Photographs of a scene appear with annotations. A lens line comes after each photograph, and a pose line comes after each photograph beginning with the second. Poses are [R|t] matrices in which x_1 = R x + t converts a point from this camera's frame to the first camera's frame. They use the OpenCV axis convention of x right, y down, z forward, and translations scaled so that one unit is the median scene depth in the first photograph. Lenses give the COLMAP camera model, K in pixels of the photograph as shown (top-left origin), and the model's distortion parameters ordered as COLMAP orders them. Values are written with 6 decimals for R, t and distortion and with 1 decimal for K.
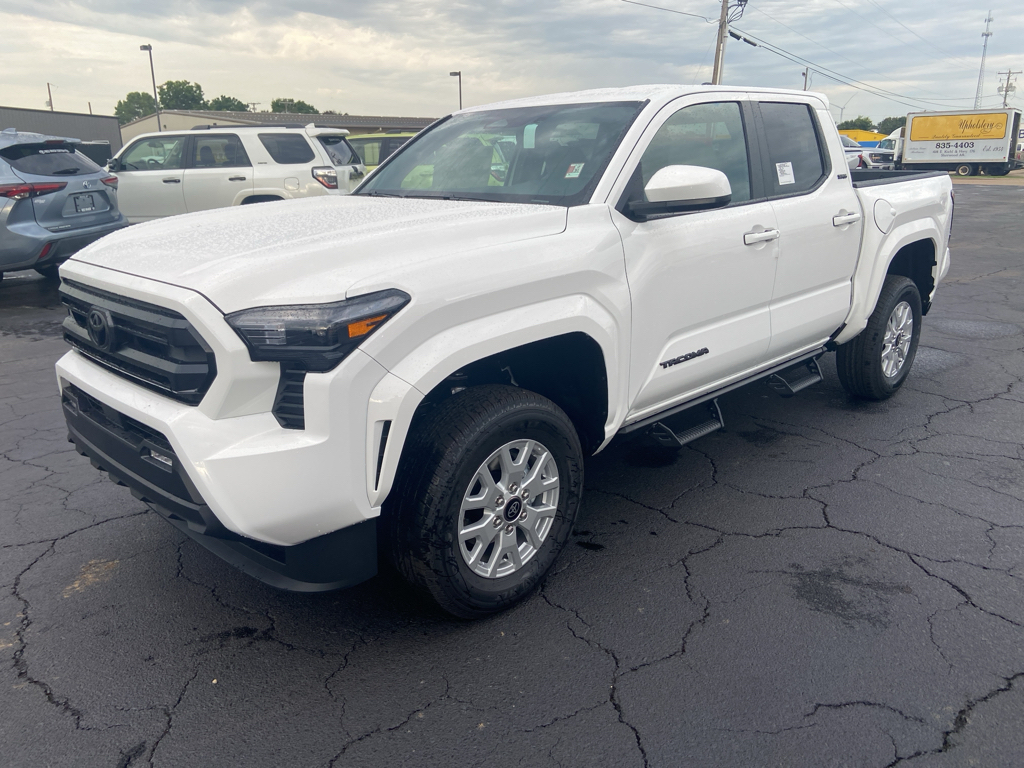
lens RADIAL K [[809.7, 0, 412.8], [0, 809.7, 401.9], [0, 0, 1]] dist [0.061885, -0.093092]
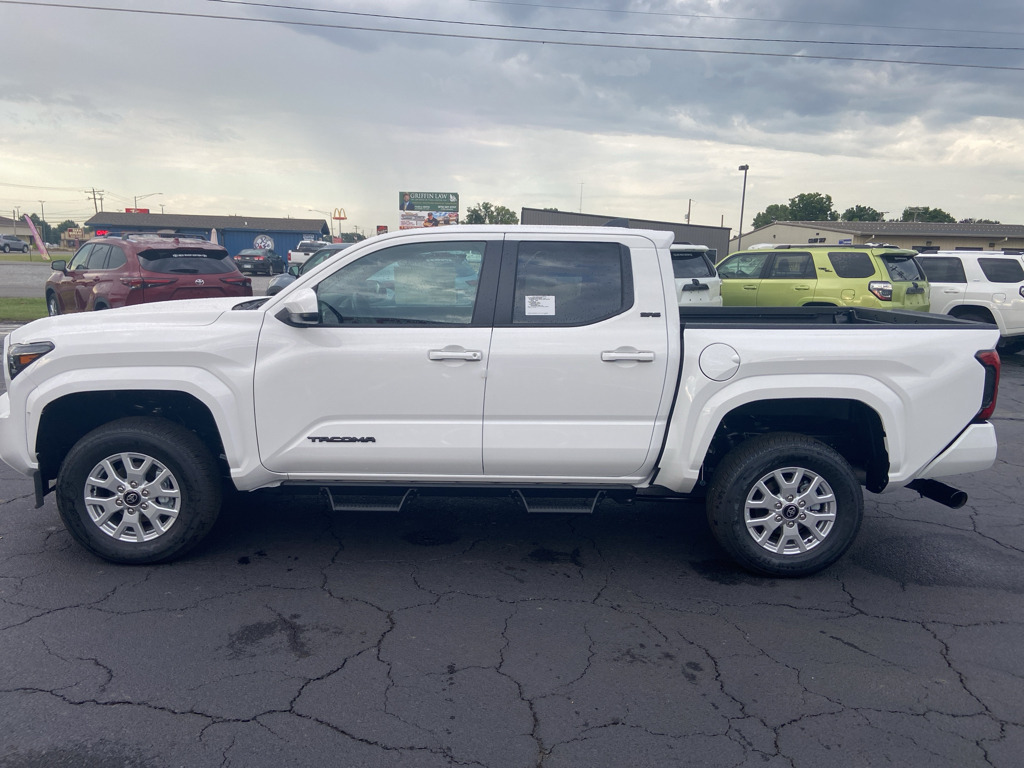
lens RADIAL K [[840.8, 0, 518.0], [0, 840.8, 379.5], [0, 0, 1]] dist [0.068766, -0.084292]
pose [[0.713426, 0.128858, -0.688781, 0.215412], [-0.230801, 0.971310, -0.057345, -0.020153], [0.661630, 0.199883, 0.722698, 0.034871]]
